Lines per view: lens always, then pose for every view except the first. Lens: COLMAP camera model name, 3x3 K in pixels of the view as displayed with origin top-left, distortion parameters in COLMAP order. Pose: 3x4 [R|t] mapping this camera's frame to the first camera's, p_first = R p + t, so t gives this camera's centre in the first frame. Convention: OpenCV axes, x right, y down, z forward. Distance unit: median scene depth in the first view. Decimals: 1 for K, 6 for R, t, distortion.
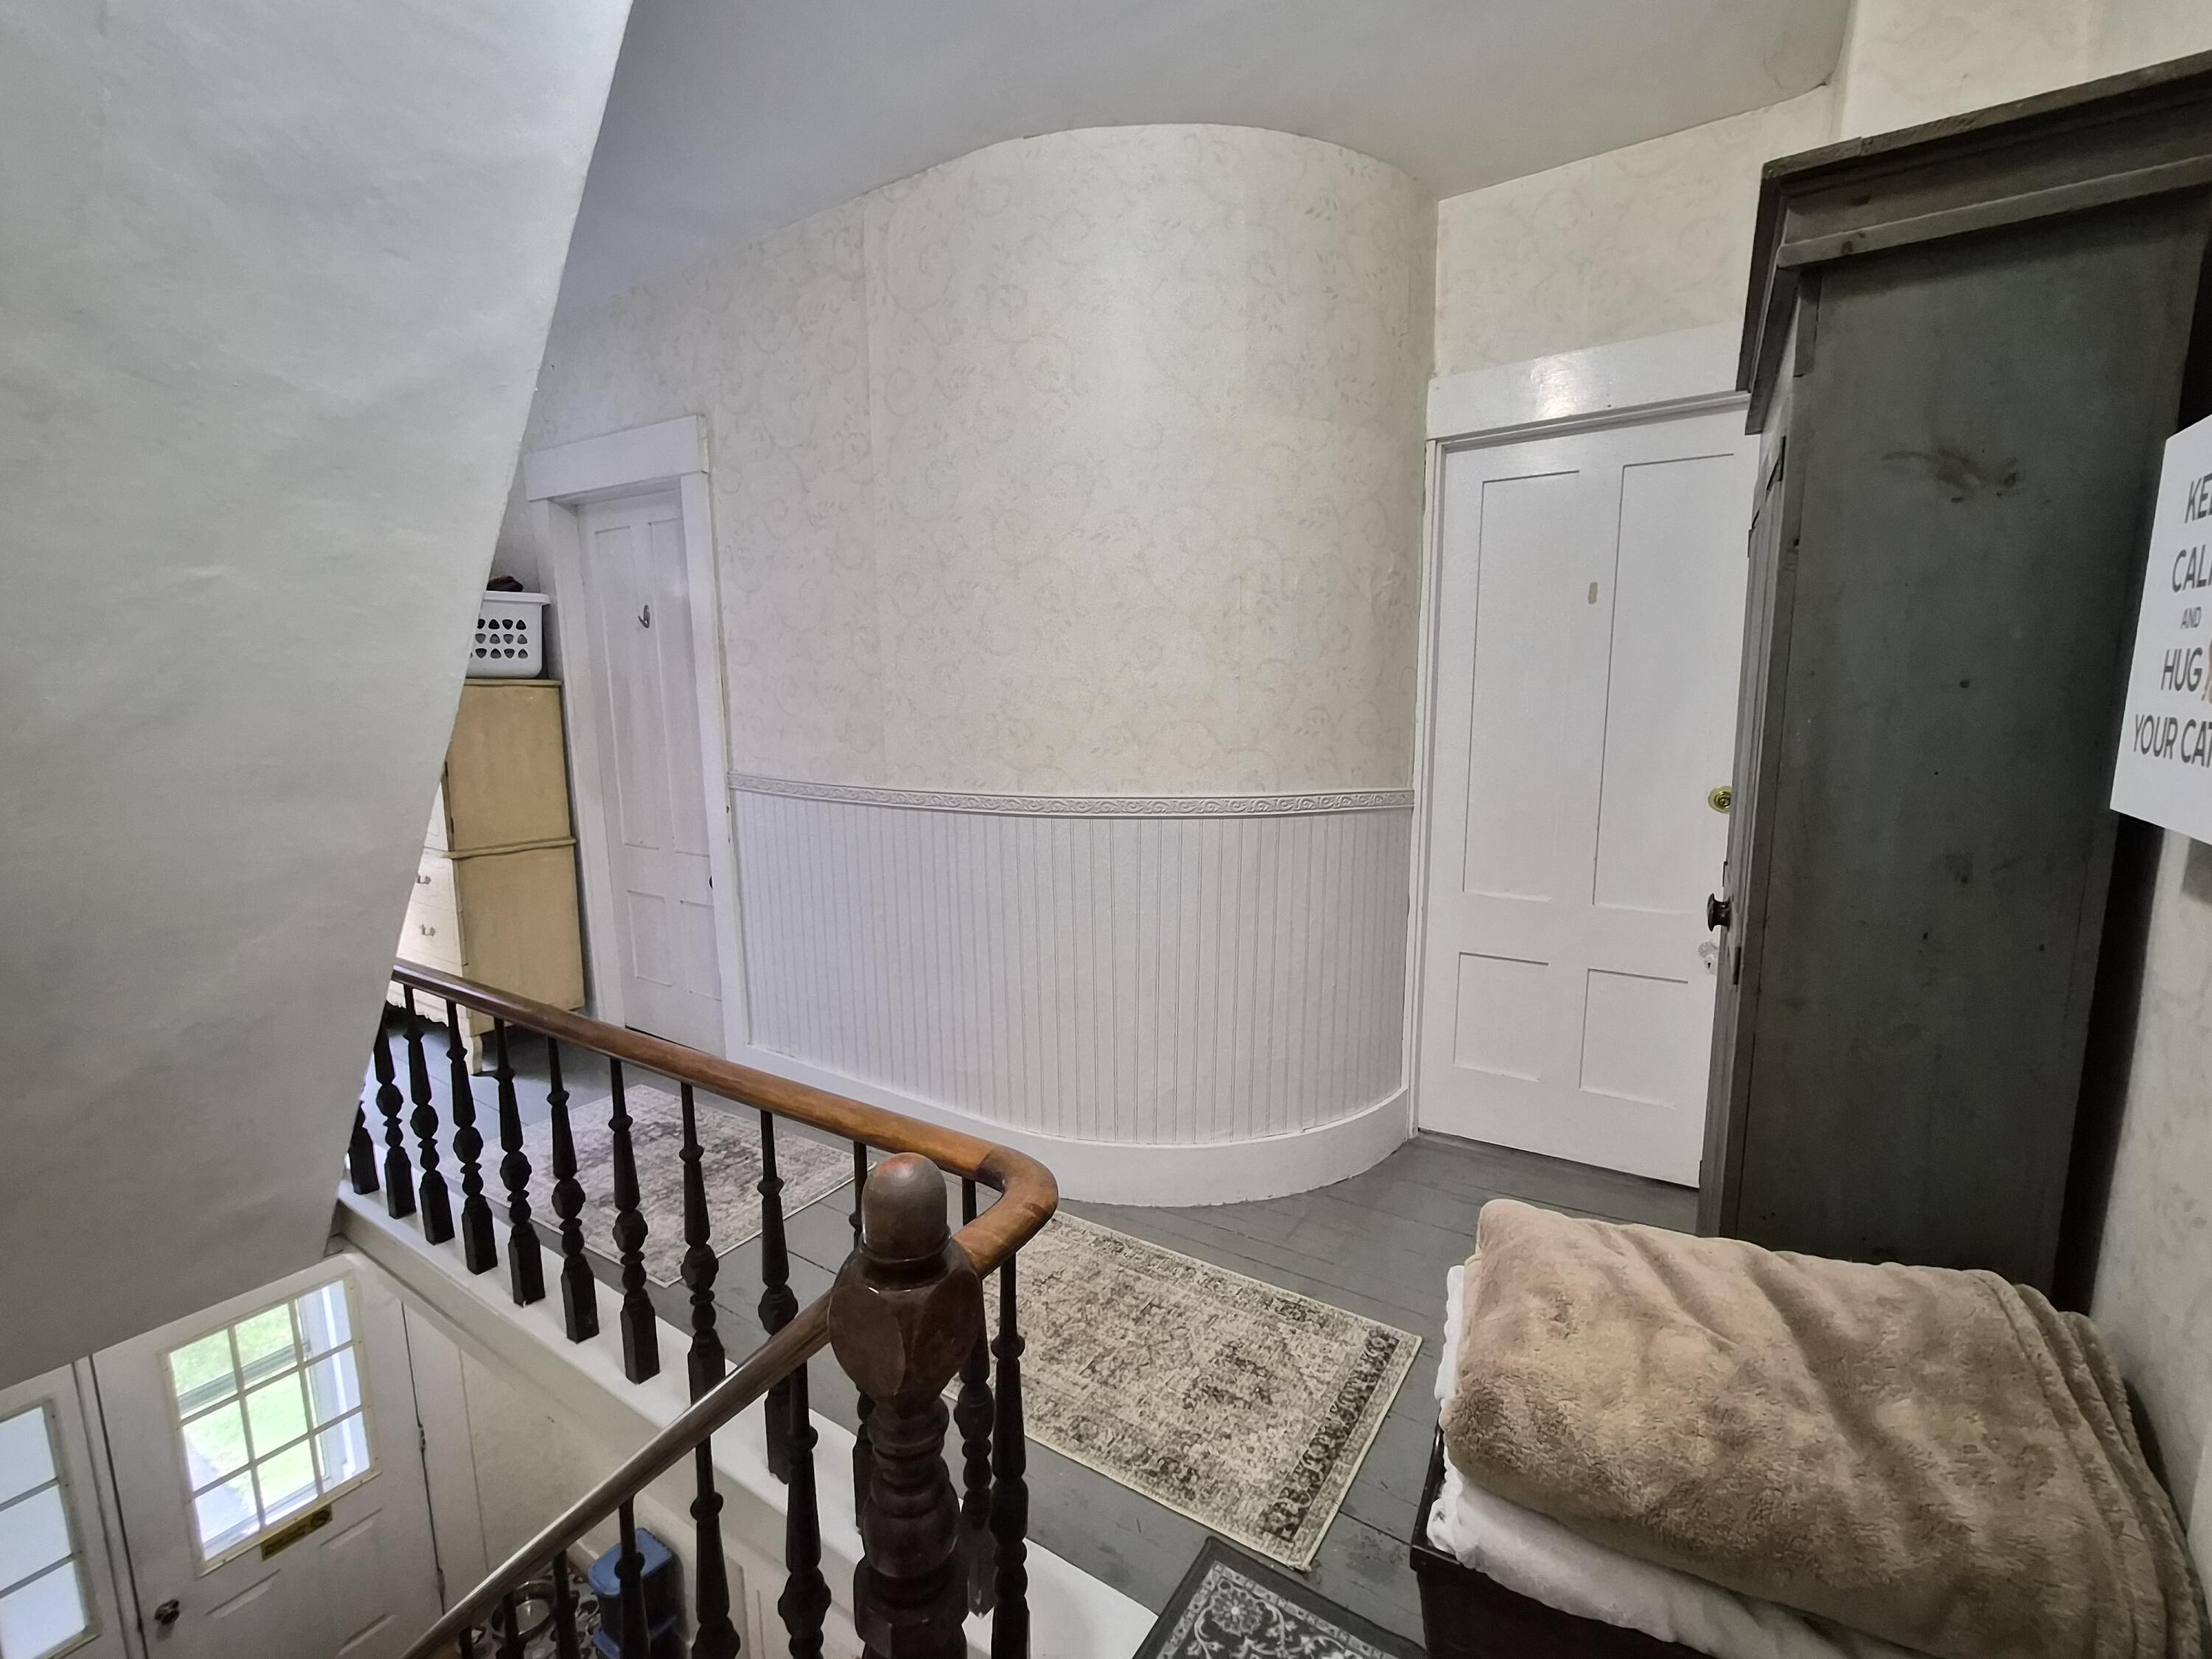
lens RADIAL K [[958.8, 0, 1106.0], [0, 958.8, 829.5], [0, 0, 1]] dist [0.001304, 0.000427]
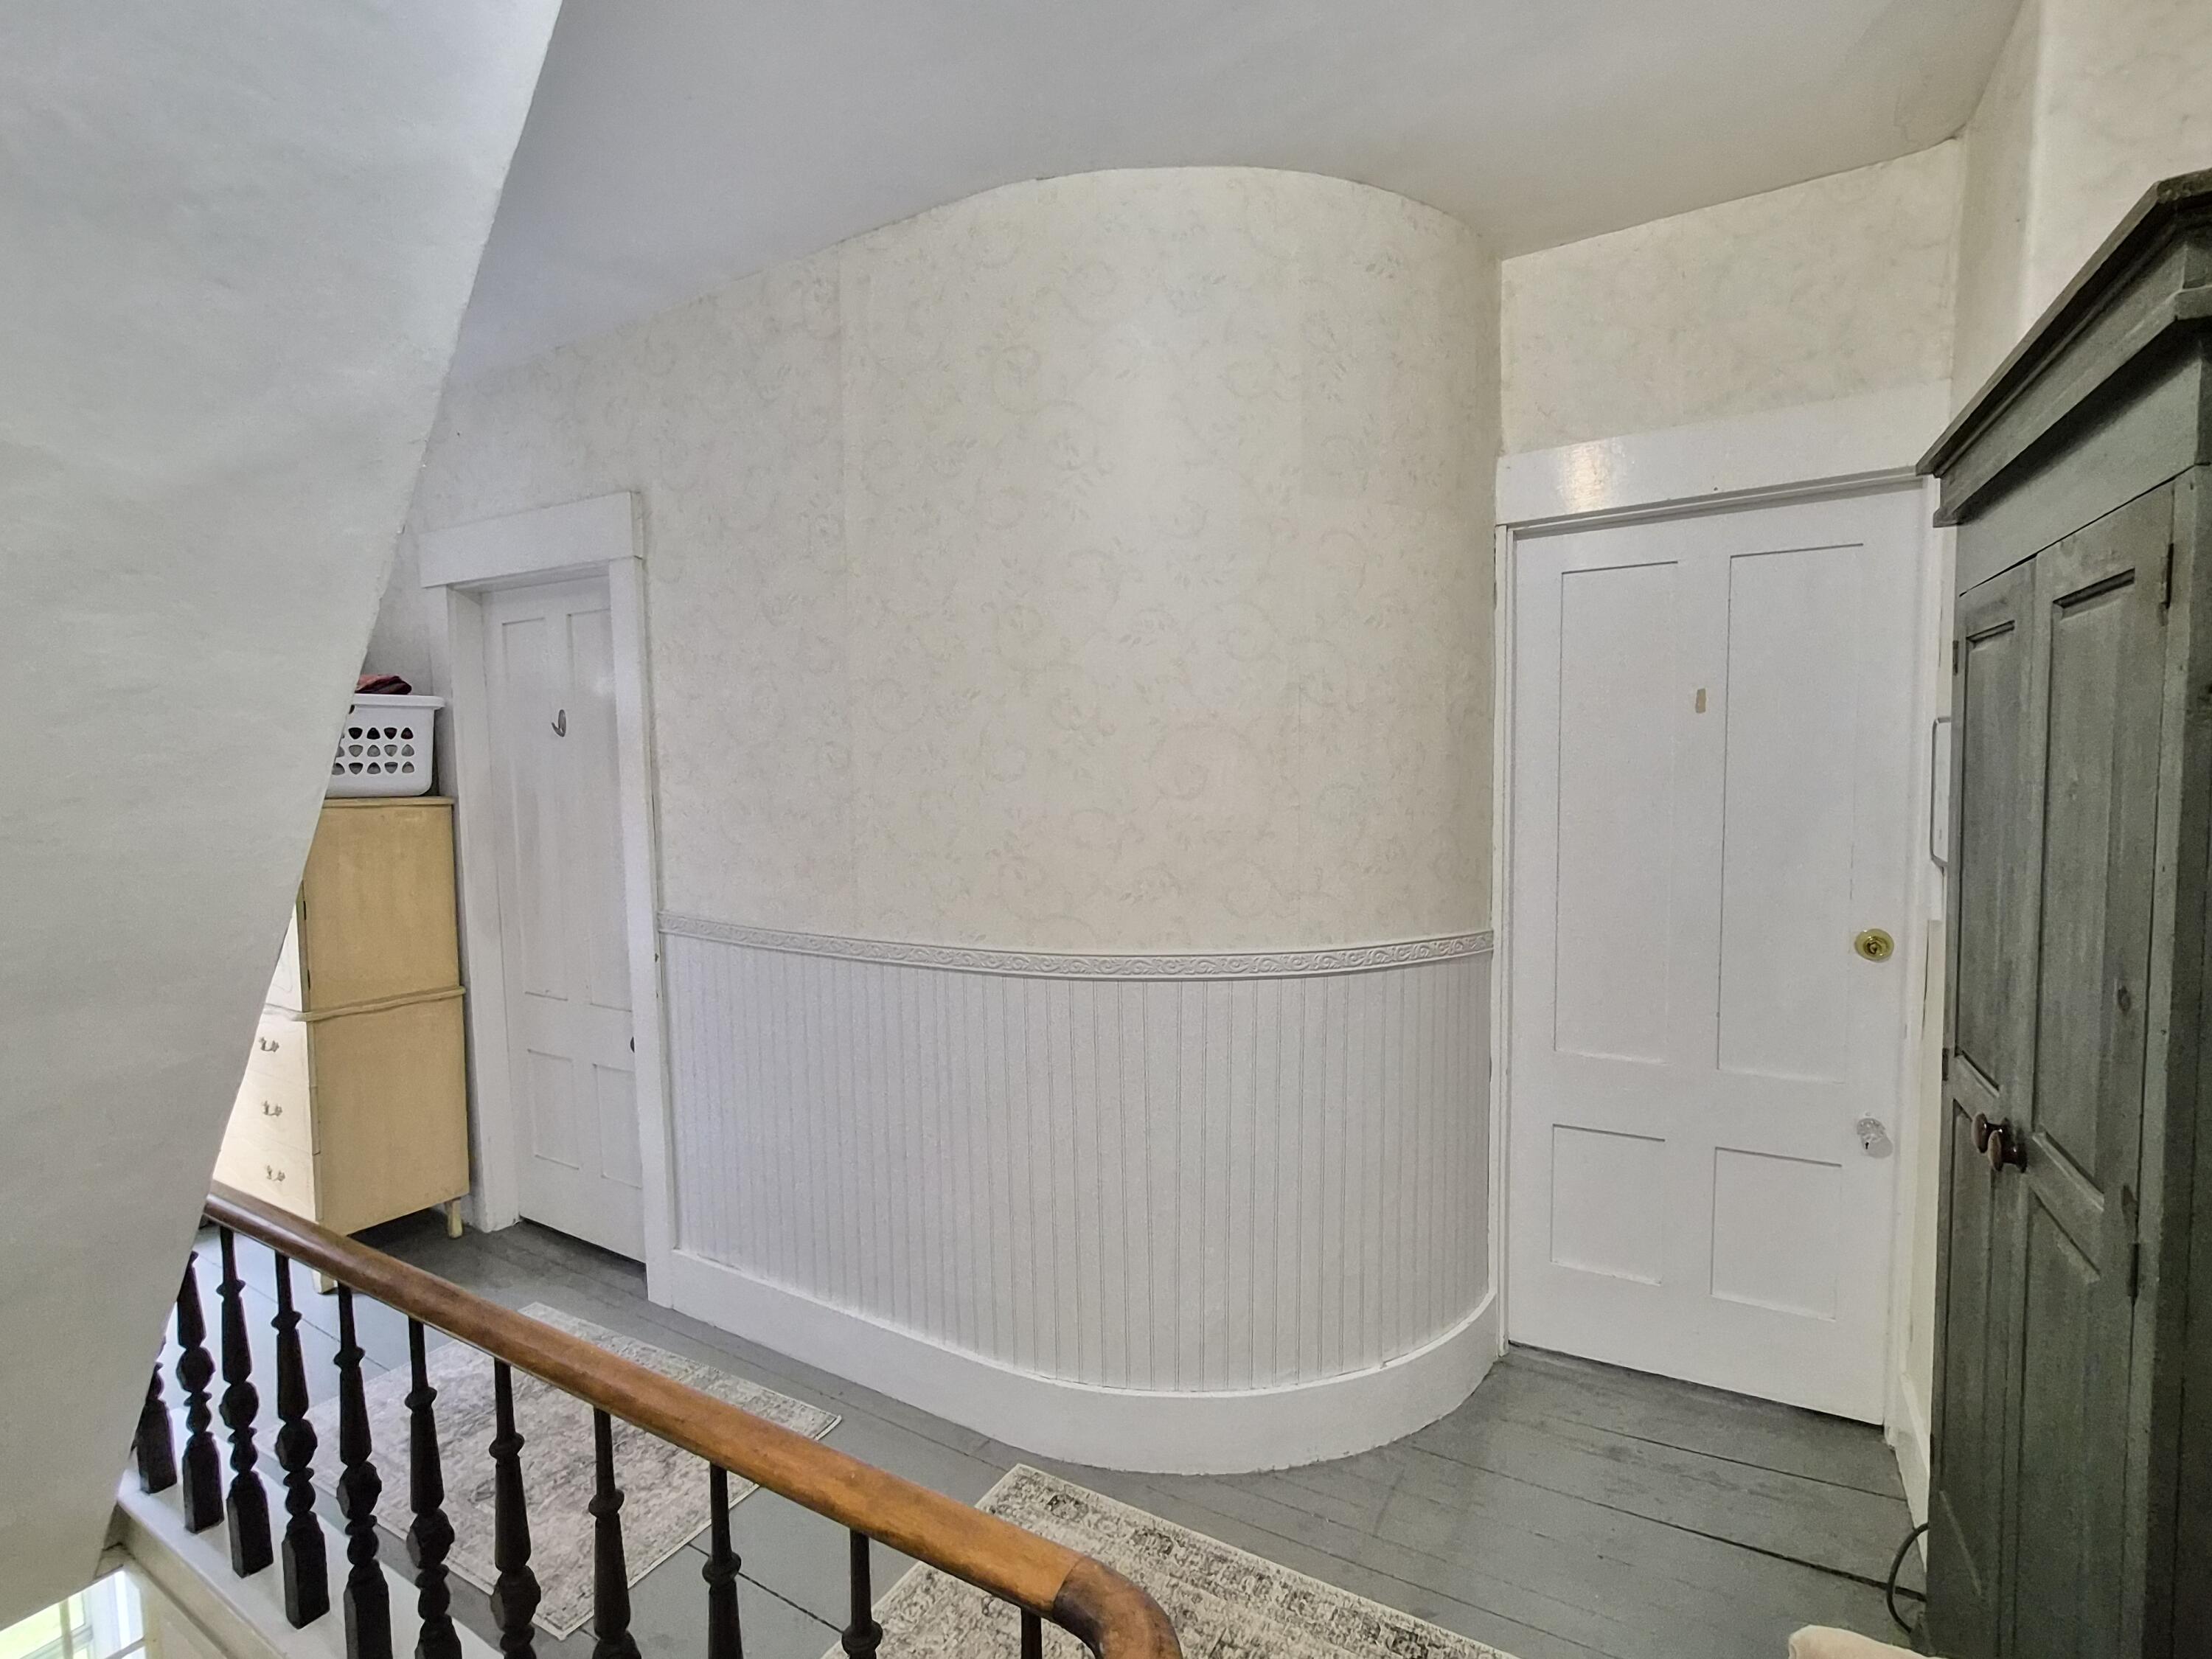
lens RADIAL K [[1011.4, 0, 1094.5], [0, 1011.4, 824.3], [0, 0, 1]] dist [0.000421, 0.001293]
pose [[0.998918, -0.009944, 0.045430, -0.070754], [0.013733, 0.996381, -0.083882, -0.068489], [-0.044432, 0.084415, 0.995440, 0.137222]]
